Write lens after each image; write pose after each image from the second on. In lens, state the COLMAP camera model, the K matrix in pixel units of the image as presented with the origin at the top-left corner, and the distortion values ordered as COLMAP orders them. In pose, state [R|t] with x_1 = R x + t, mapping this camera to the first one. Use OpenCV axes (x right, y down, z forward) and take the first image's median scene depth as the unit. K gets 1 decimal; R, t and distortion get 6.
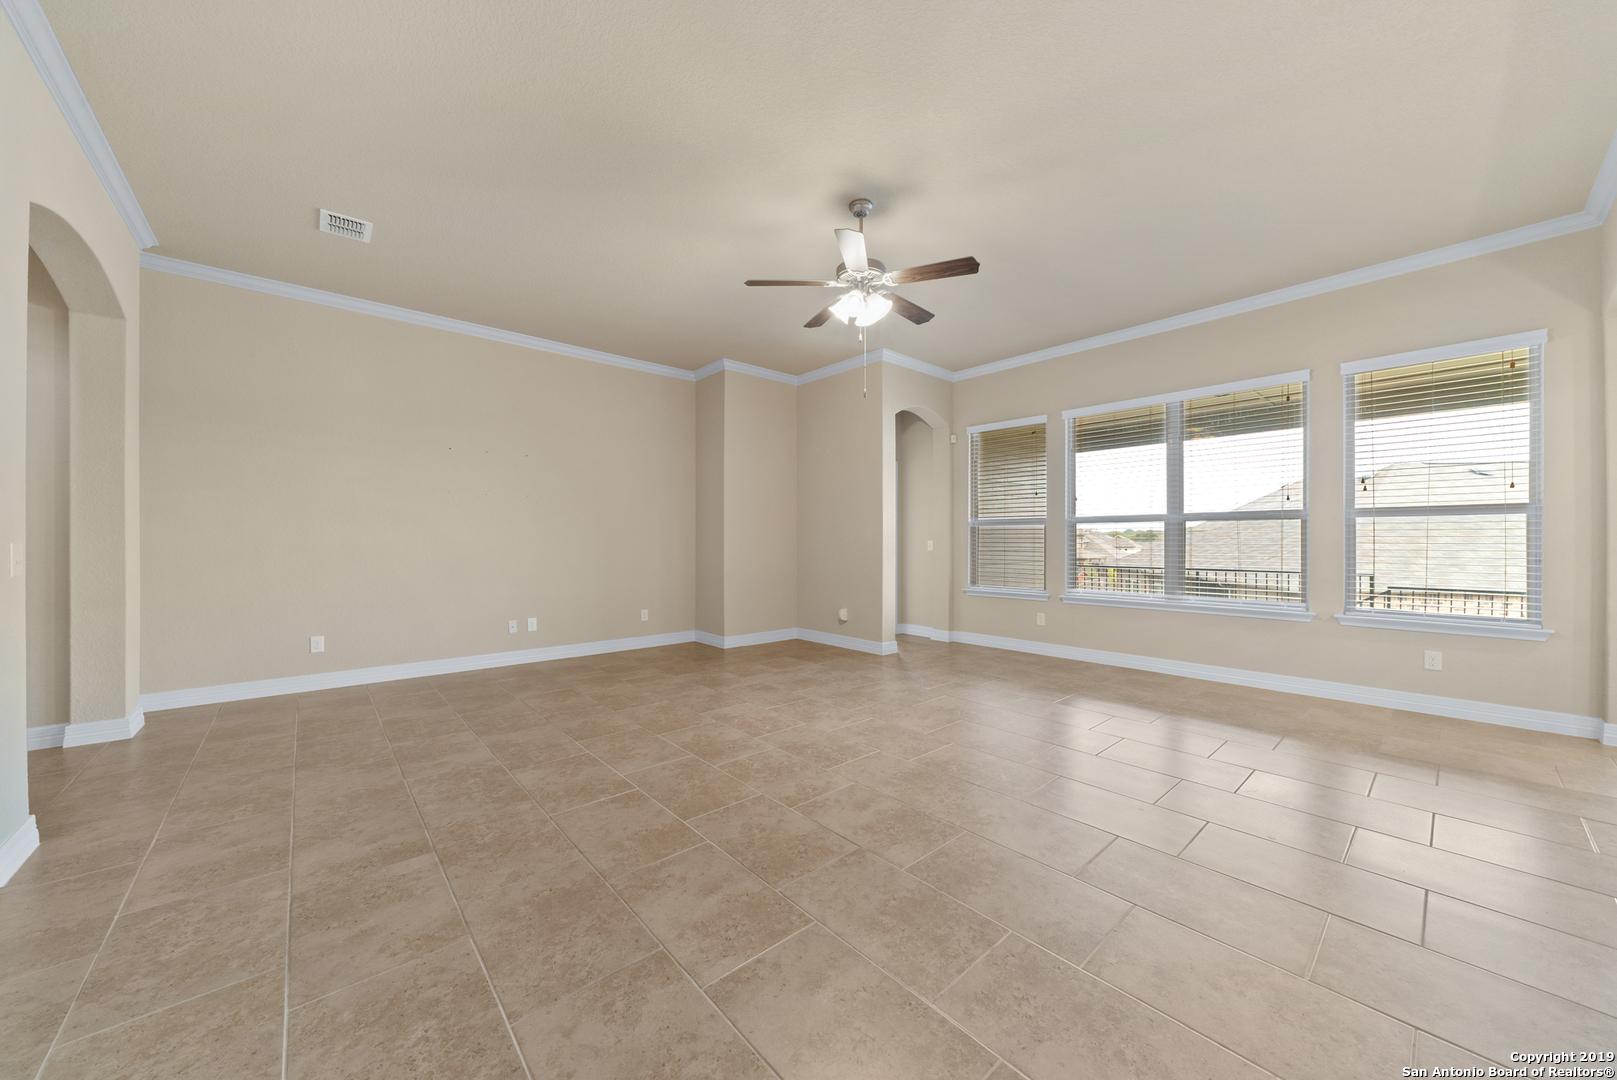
lens RADIAL K [[562.4, 0, 786.7], [0, 562.4, 544.7], [0, 0, 1]] dist [0.000209, -0.000121]
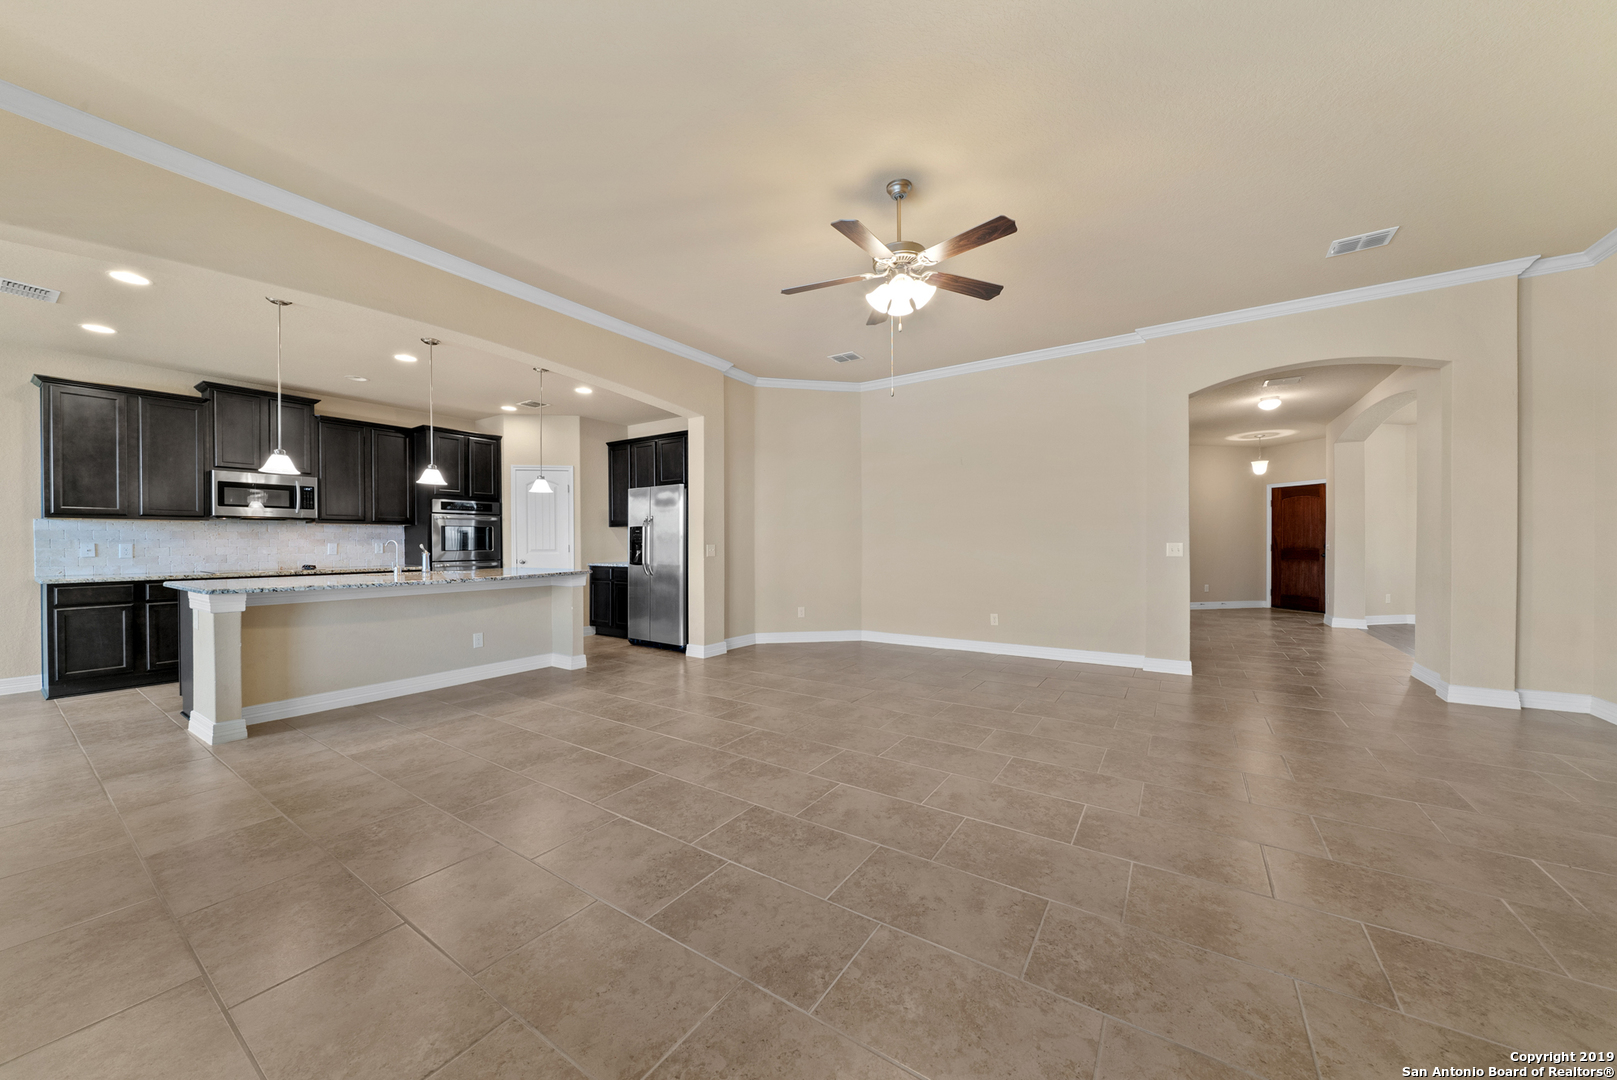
lens RADIAL K [[562.4, 0, 786.7], [0, 562.4, 544.7], [0, 0, 1]] dist [0.000209, -0.000121]
pose [[-0.966185, 0.005463, -0.257793, 0.499796], [0.002765, 0.999938, 0.010827, -0.015046], [0.257836, 0.009748, -0.966140, 1.665806]]
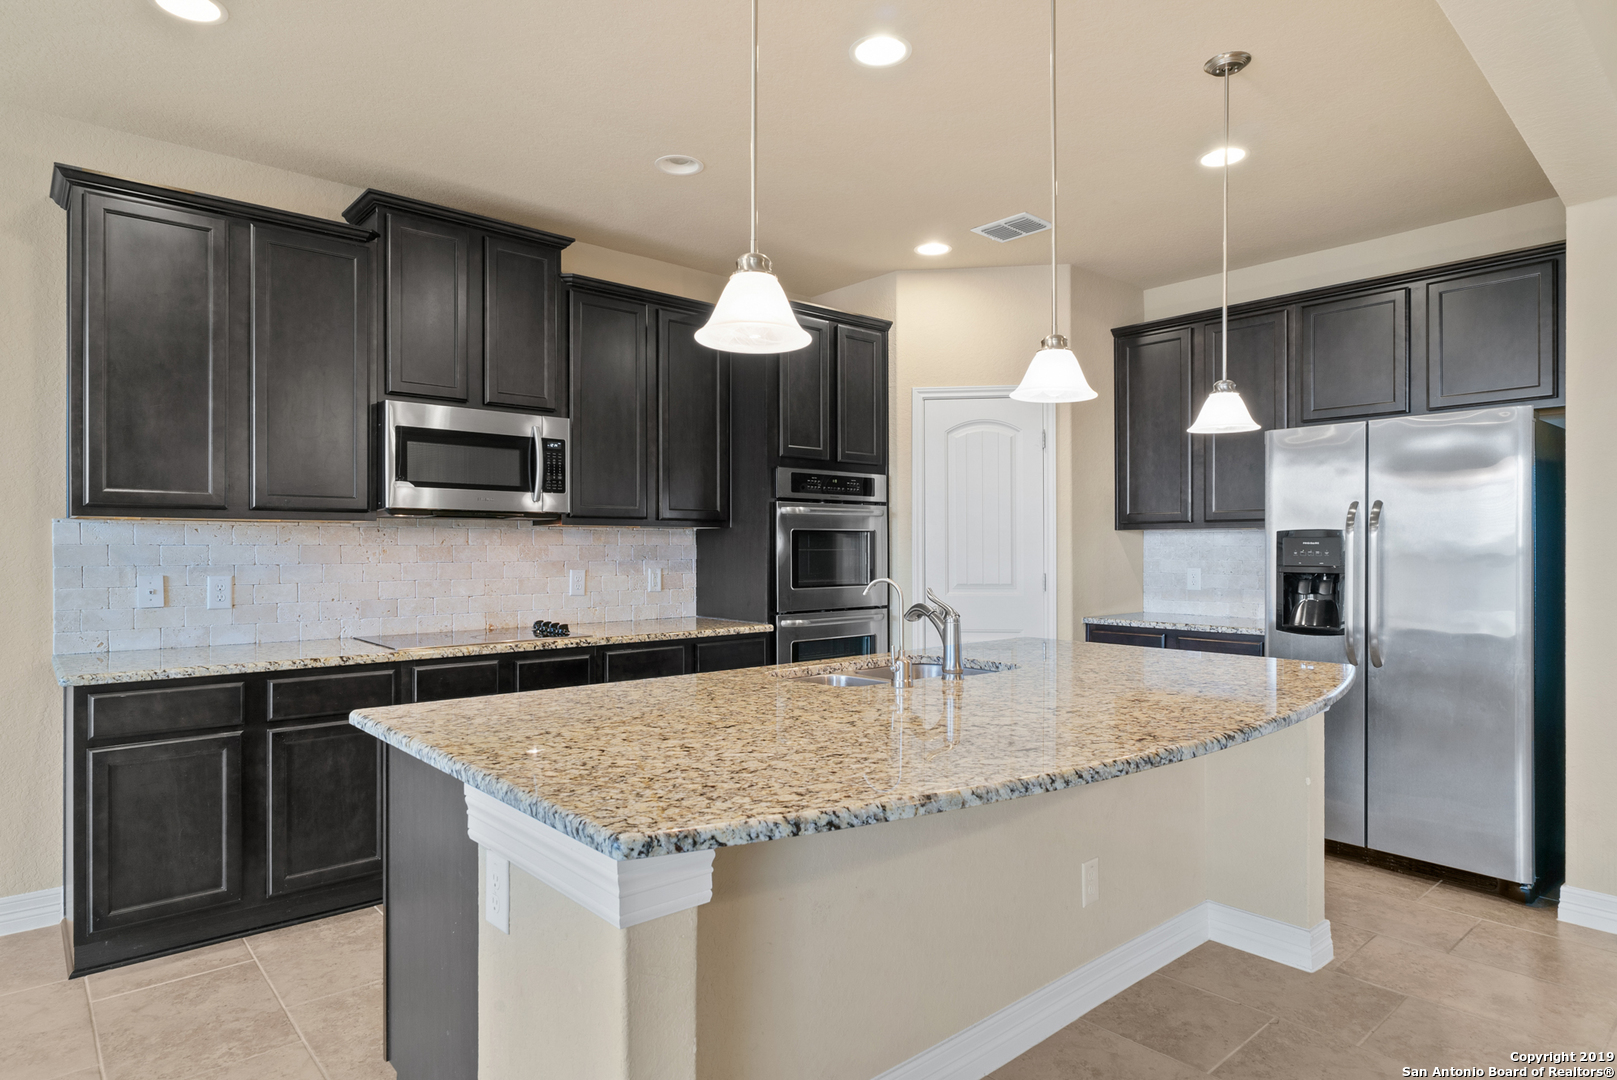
lens RADIAL K [[904.7, 0, 804.1], [0, 904.7, 545.6], [0, 0, 1]] dist [0.002809, 0.001243]
pose [[-0.999911, 0.001447, -0.013271, 1.114424], [0.001410, 0.999995, 0.002758, -0.040698], [0.013275, 0.002739, -0.999908, 0.867893]]
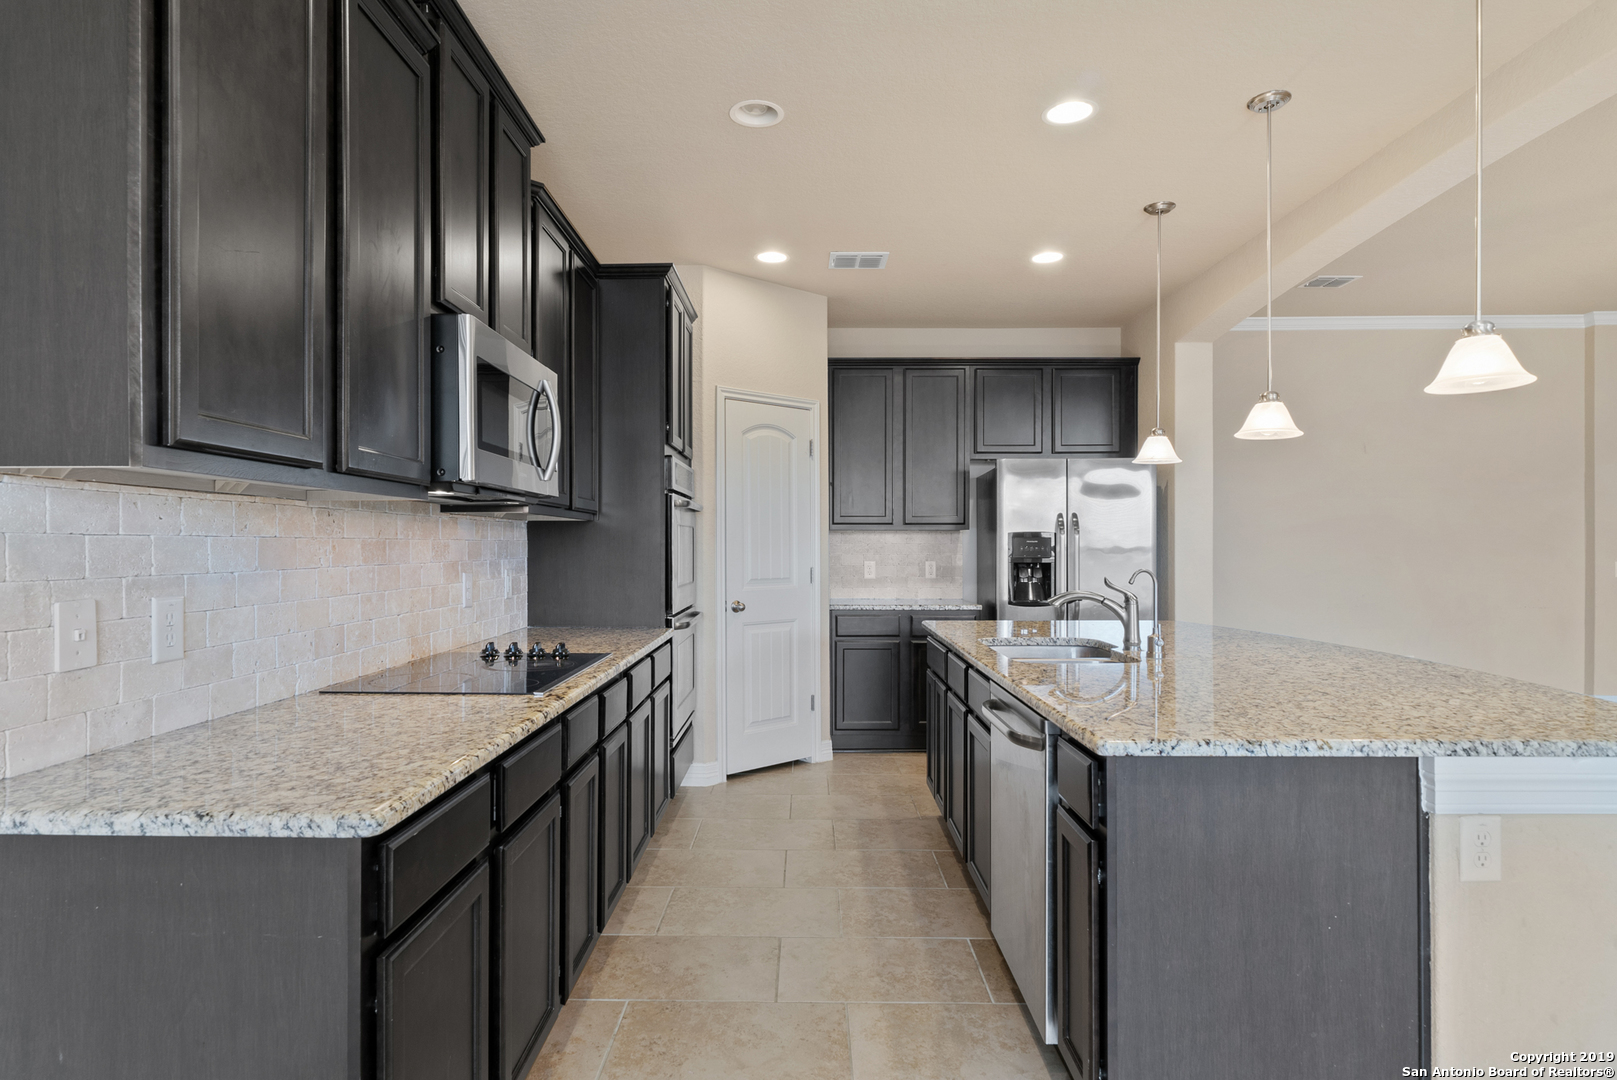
lens RADIAL K [[861.2, 0, 808.5], [0, 861.2, 540.0], [0, 0, 1]] dist [0.001036, 0.000100]
pose [[-0.663786, -0.005138, -0.747905, 1.827427], [-0.005959, 0.999981, -0.001581, -0.038440], [0.747898, 0.003407, -0.663804, 0.471538]]
